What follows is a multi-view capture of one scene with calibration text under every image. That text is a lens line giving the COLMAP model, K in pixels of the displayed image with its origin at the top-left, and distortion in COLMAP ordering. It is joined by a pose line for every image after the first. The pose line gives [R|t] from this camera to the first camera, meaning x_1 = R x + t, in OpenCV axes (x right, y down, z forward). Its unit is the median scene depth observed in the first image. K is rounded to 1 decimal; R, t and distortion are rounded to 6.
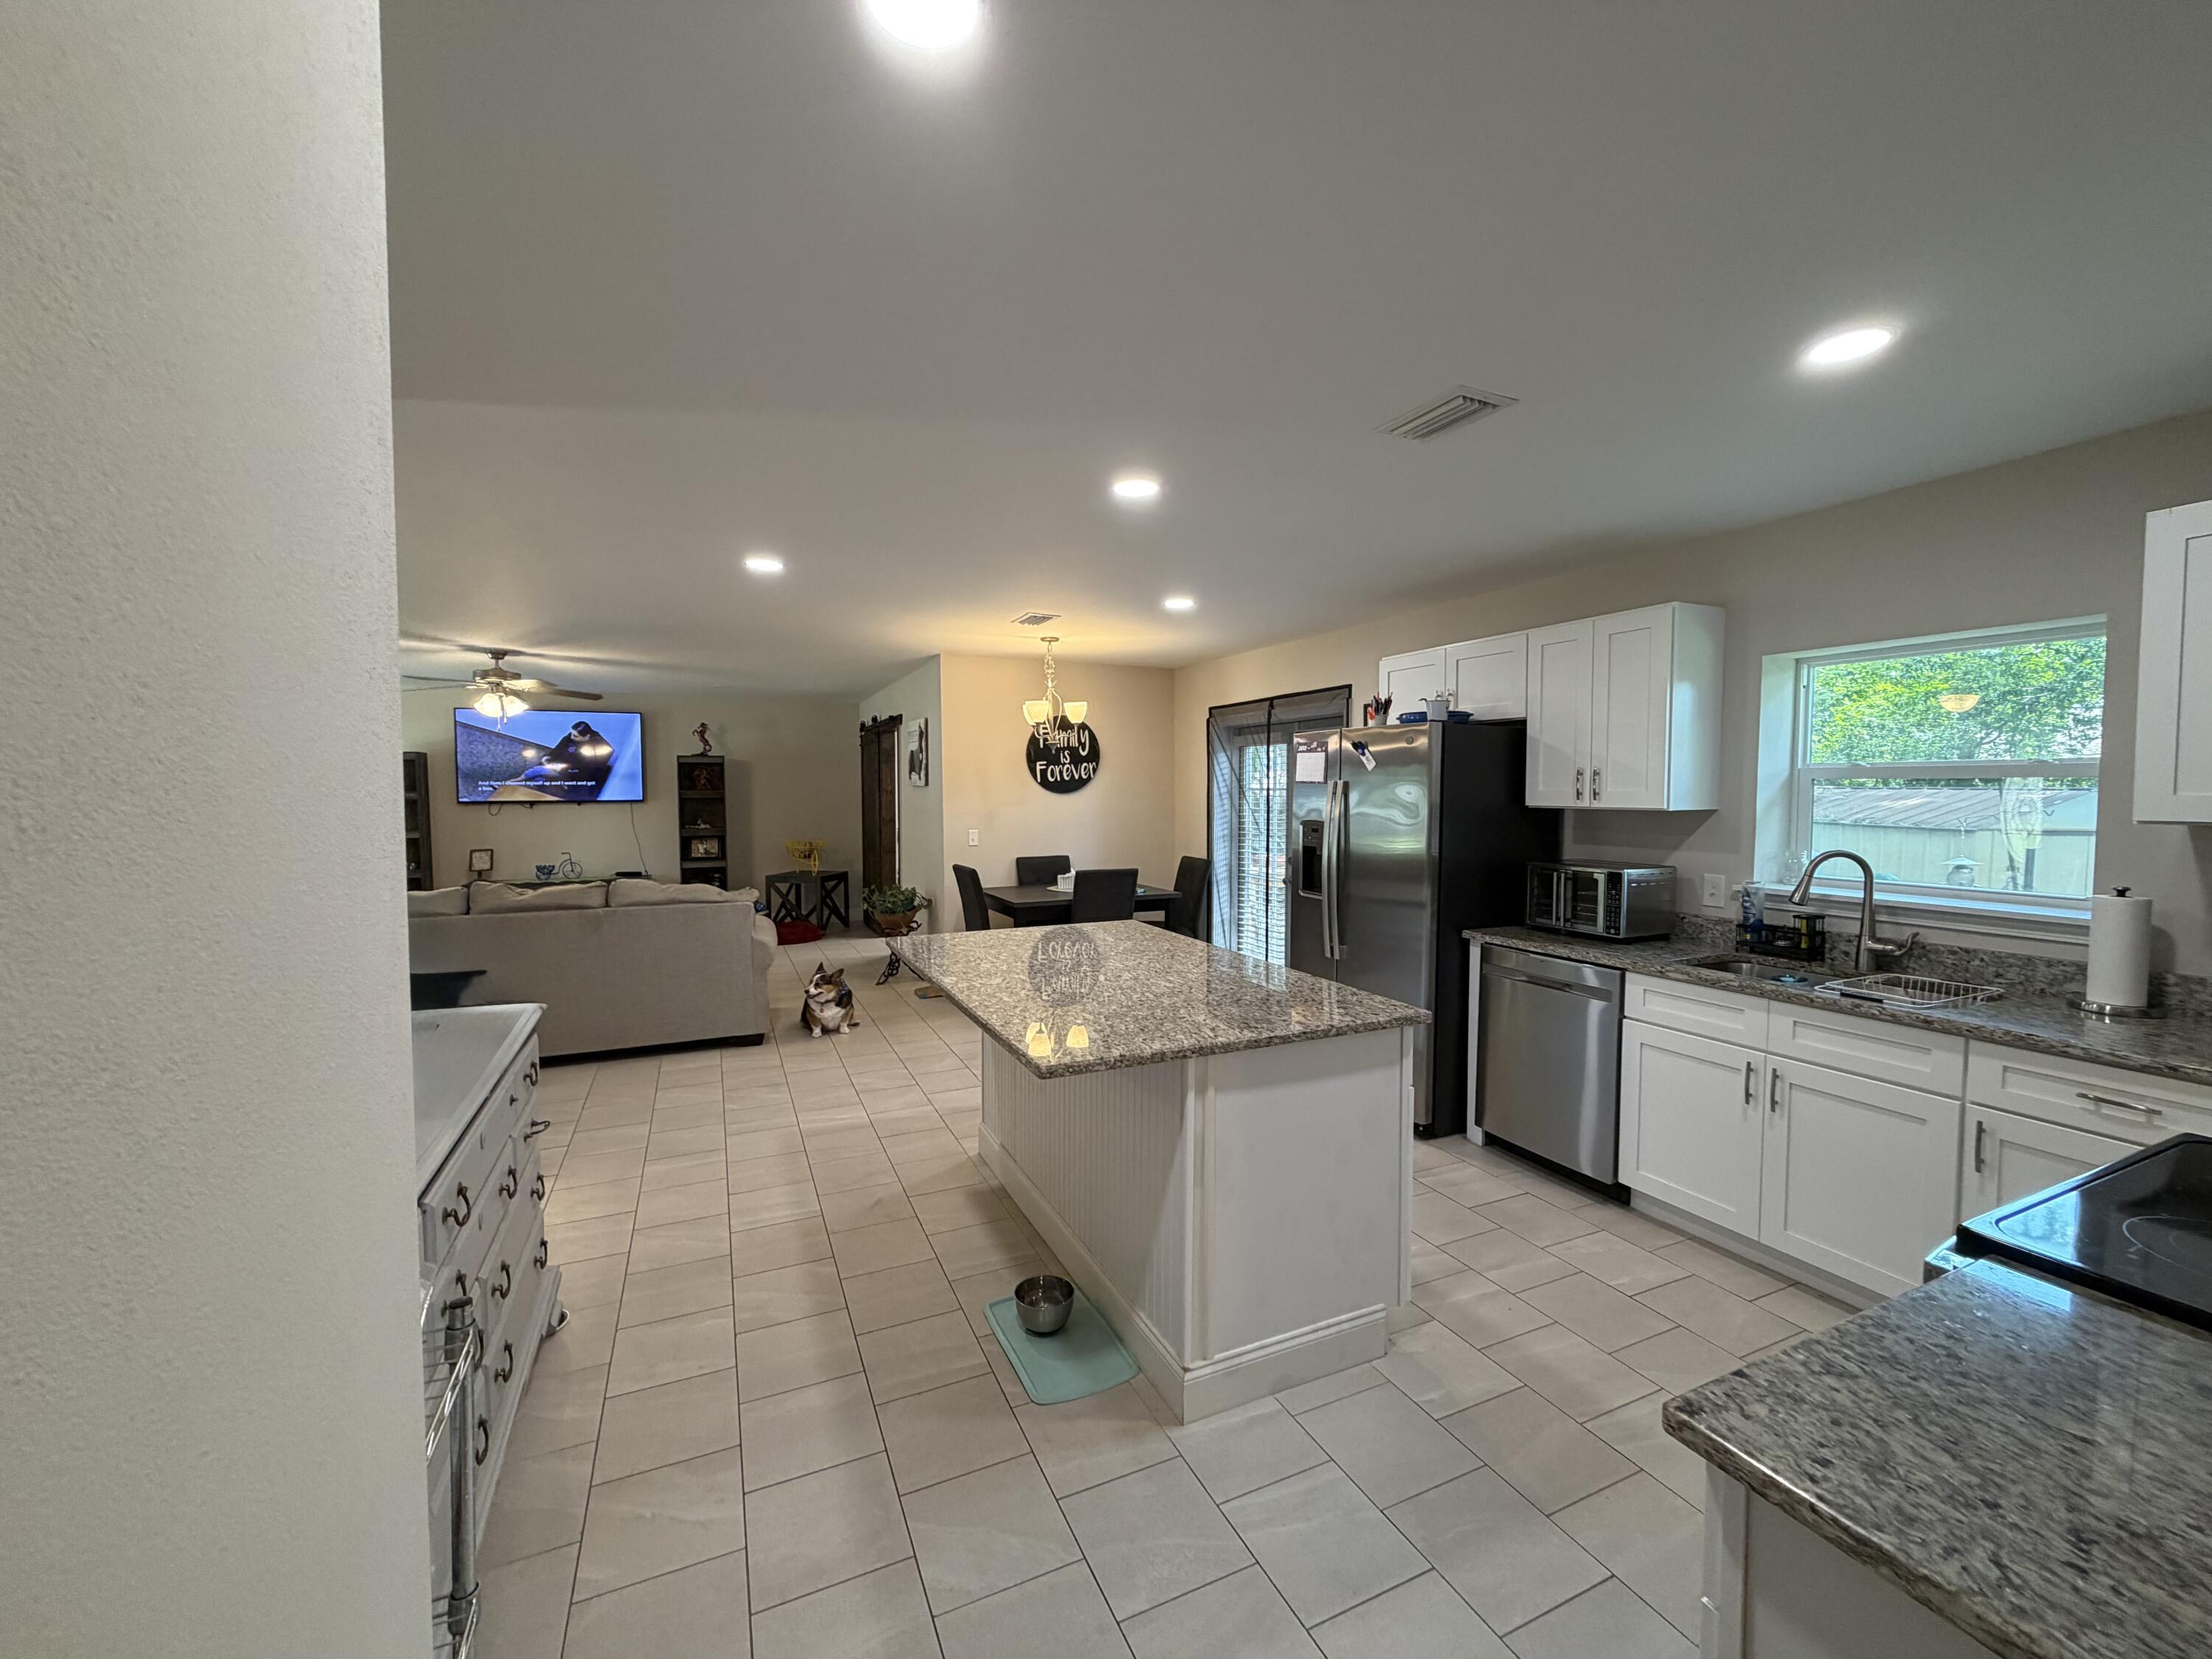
lens RADIAL K [[876.6, 0, 1110.6], [0, 876.6, 834.4], [0, 0, 1]] dist [0.008886, 0.000456]
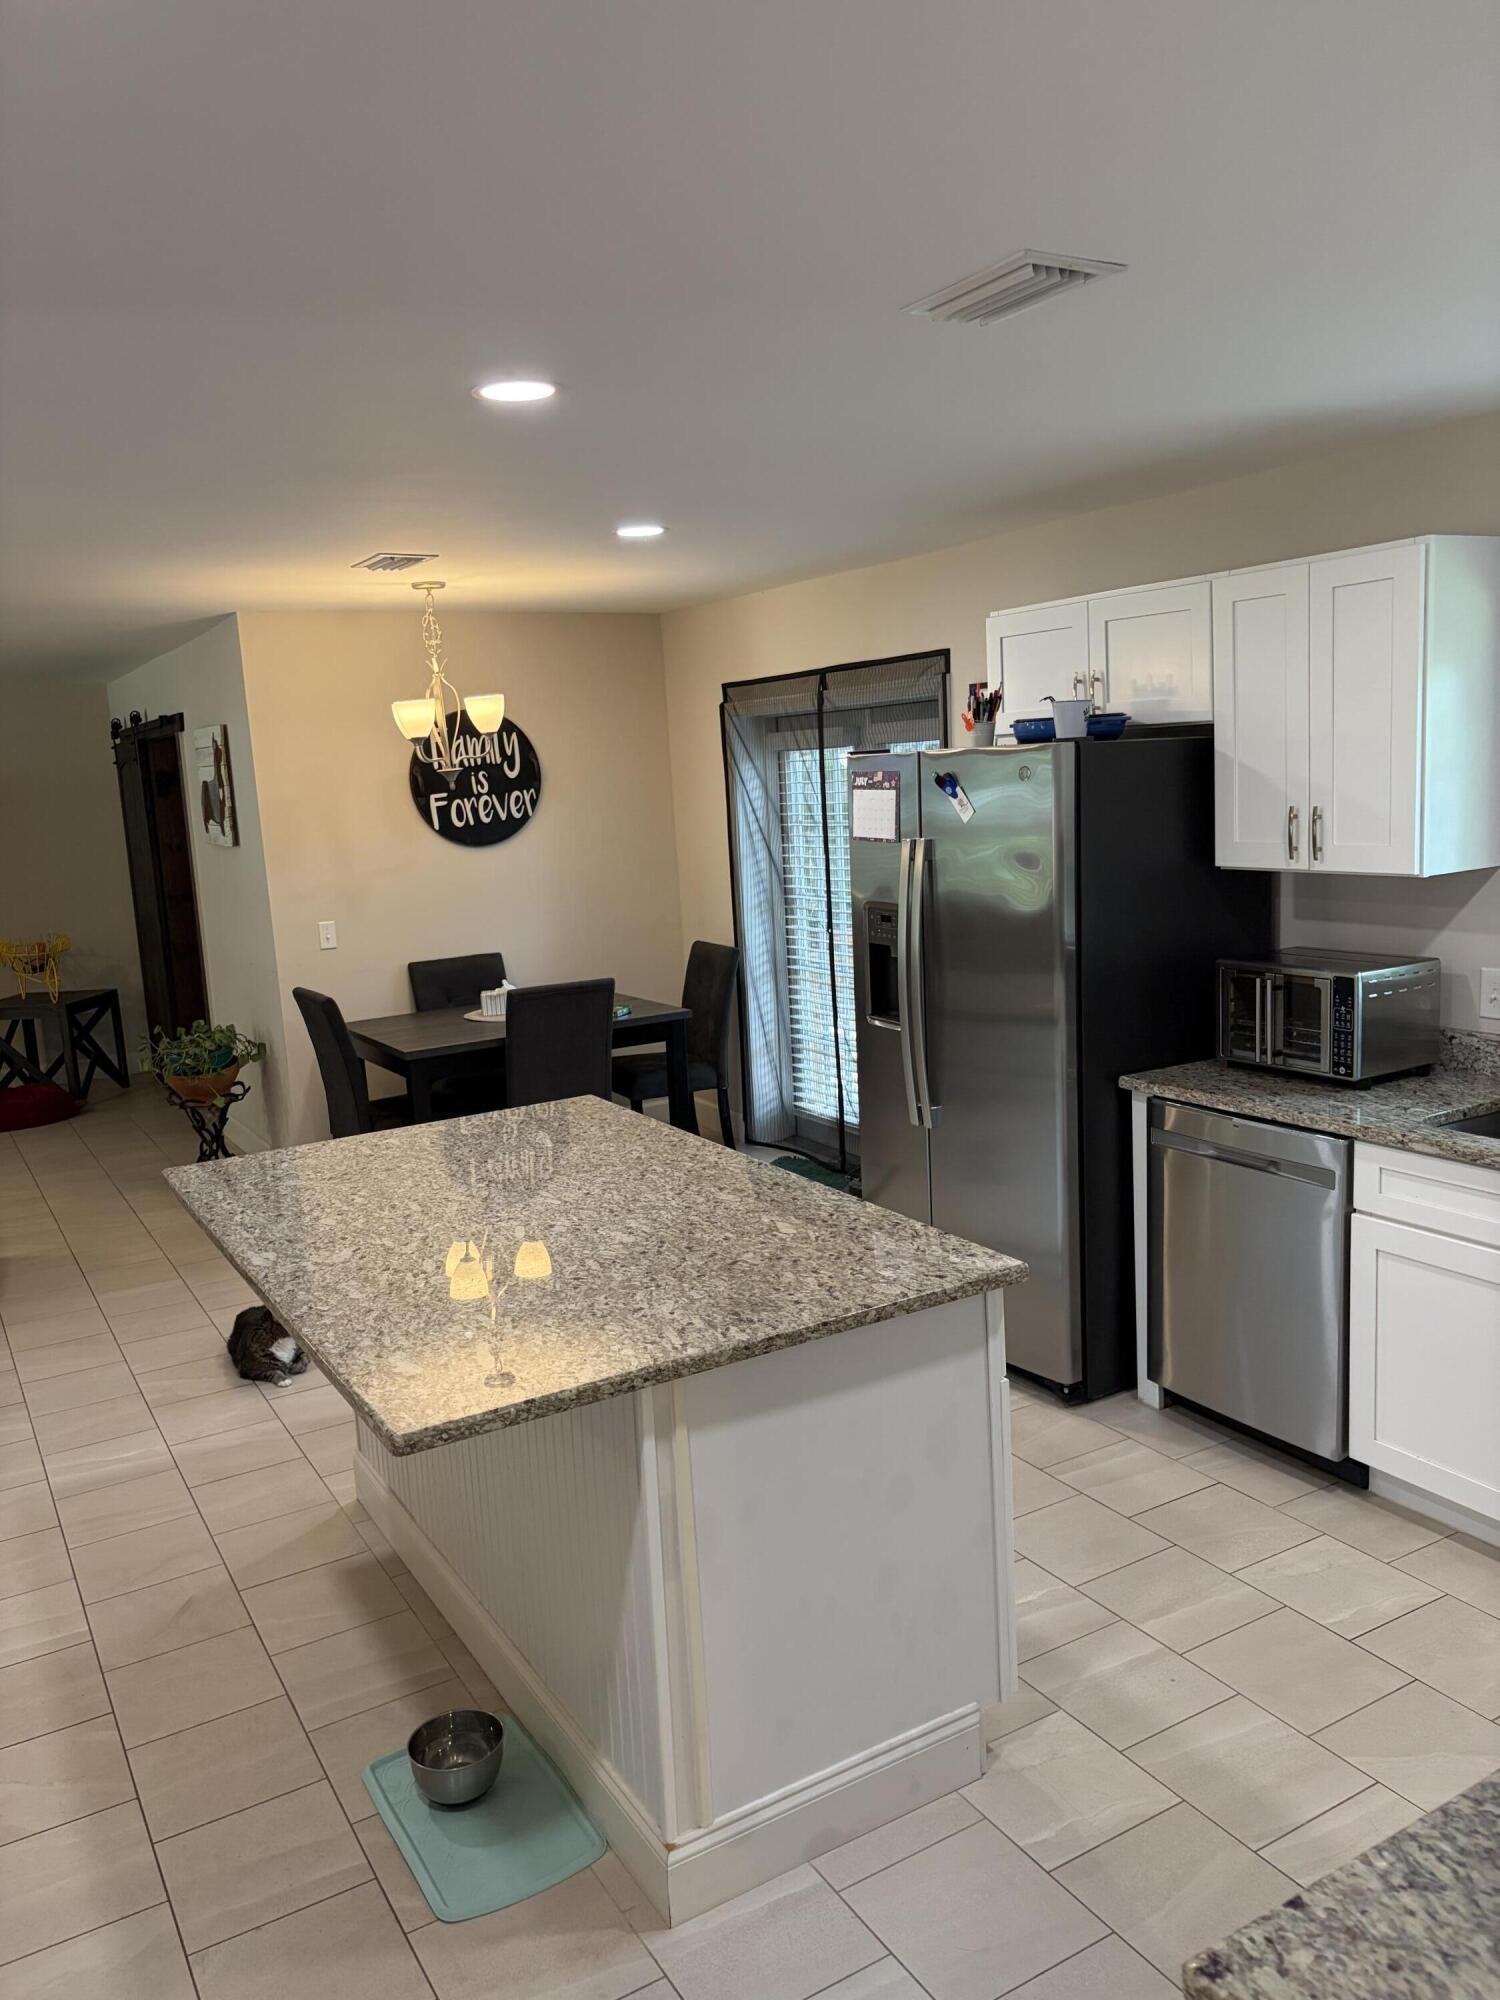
lens RADIAL K [[1511.2, 0, 751.3], [0, 1511.2, 1011.2], [0, 0, 1]] dist [0.041412, -0.024258]
pose [[0.993601, -0.069005, 0.089418, 0.051615], [0.058979, 0.992148, 0.110291, -0.074572], [-0.096326, -0.104312, 0.989869, -0.035534]]
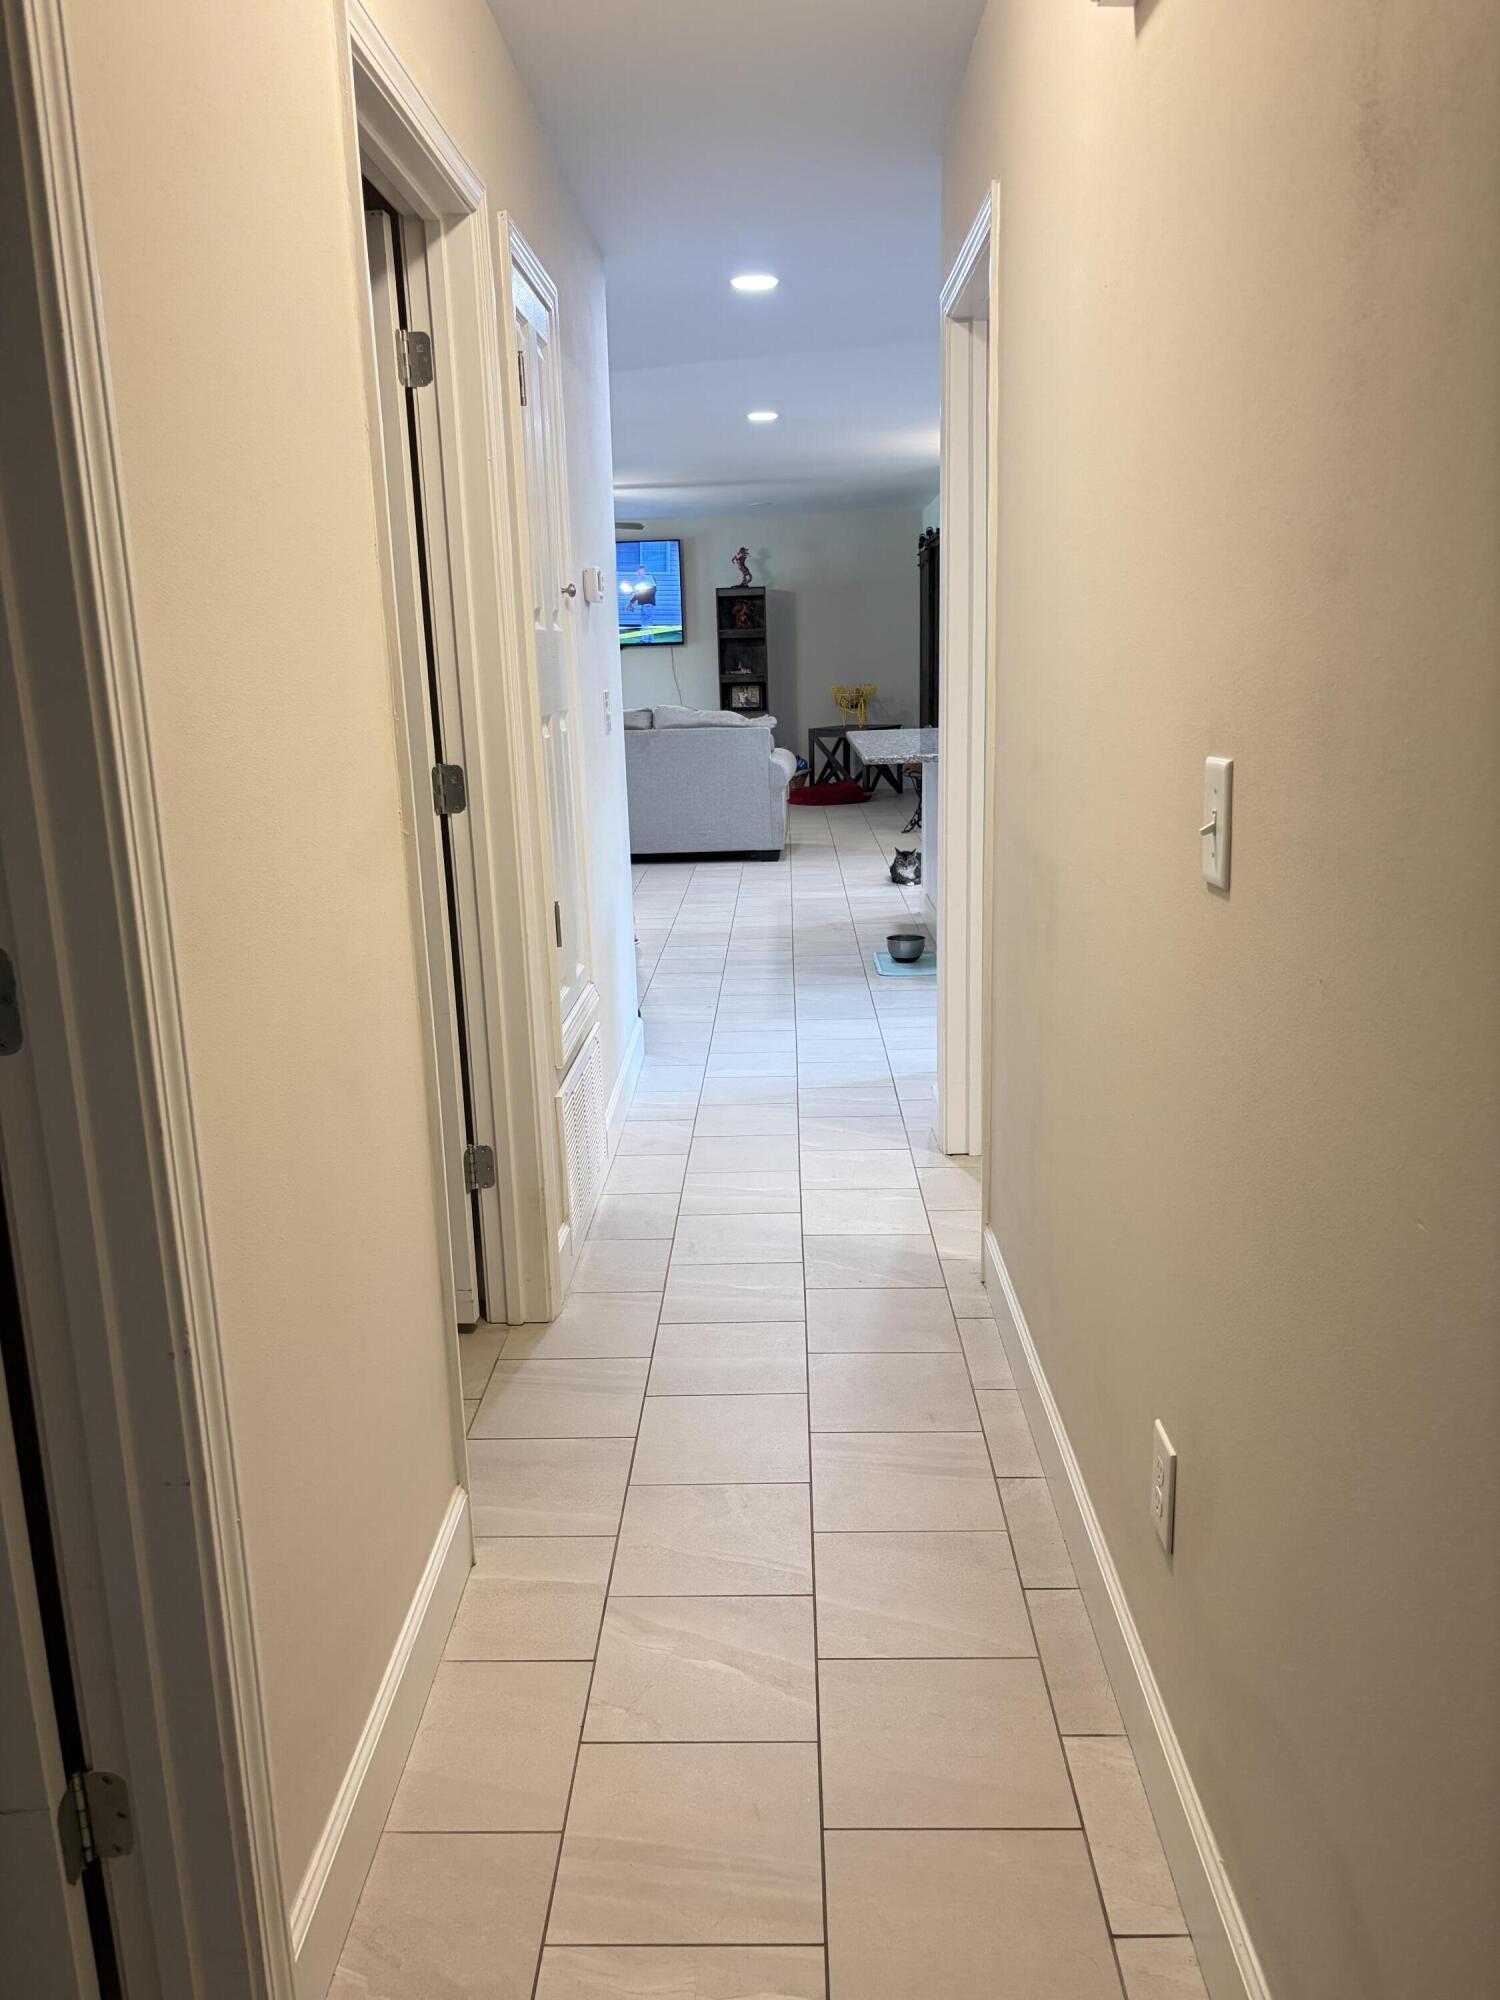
lens RADIAL K [[1511.2, 0, 739.8], [0, 1511.2, 1000.3], [0, 0, 1]] dist [0.041412, -0.024258]
pose [[0.896854, 0.077925, -0.435408, 0.567789], [0.003057, 0.983244, 0.182268, 0.101770], [0.442316, -0.164799, 0.881589, -1.016892]]
